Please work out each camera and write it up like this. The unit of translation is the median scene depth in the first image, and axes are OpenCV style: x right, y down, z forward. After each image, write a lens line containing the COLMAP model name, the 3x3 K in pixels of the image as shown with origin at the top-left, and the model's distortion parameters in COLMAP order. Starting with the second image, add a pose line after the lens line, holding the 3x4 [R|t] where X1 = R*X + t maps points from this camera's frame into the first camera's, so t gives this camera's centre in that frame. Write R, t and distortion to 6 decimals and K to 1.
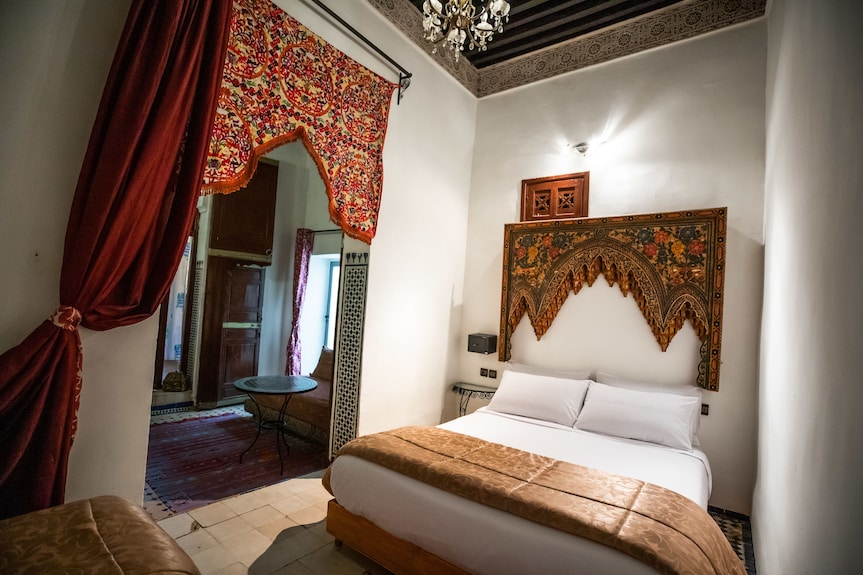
lens RADIAL K [[398.9, 0, 434.5], [0, 398.9, 288.8], [0, 0, 1]] dist [-0.030997, 0.003417]
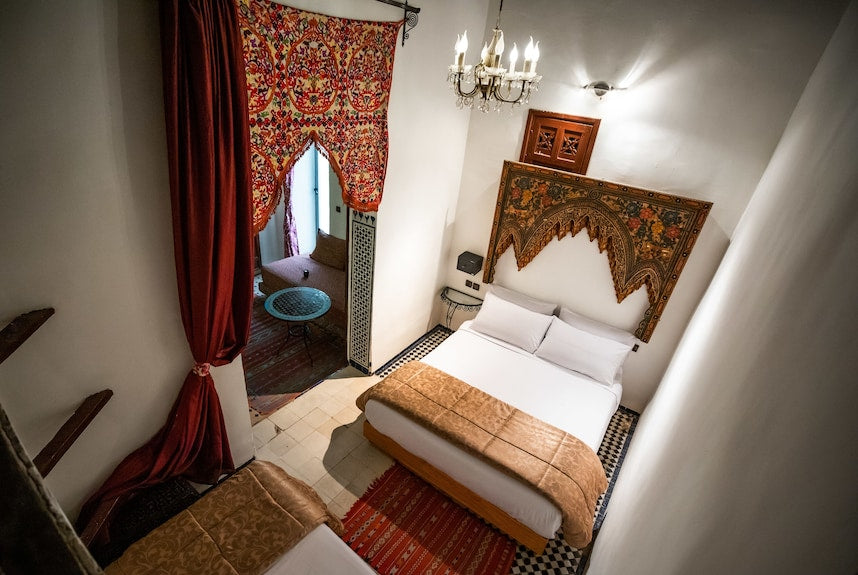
lens RADIAL K [[420.7, 0, 408.0], [0, 420.7, 304.3], [0, 0, 1]] dist [-0.019152, -0.000356]
pose [[0.999763, 0.019603, 0.009428, -0.084837], [-0.021593, 0.842011, 0.539027, -0.526023], [0.002628, -0.539103, 0.842235, -0.098873]]
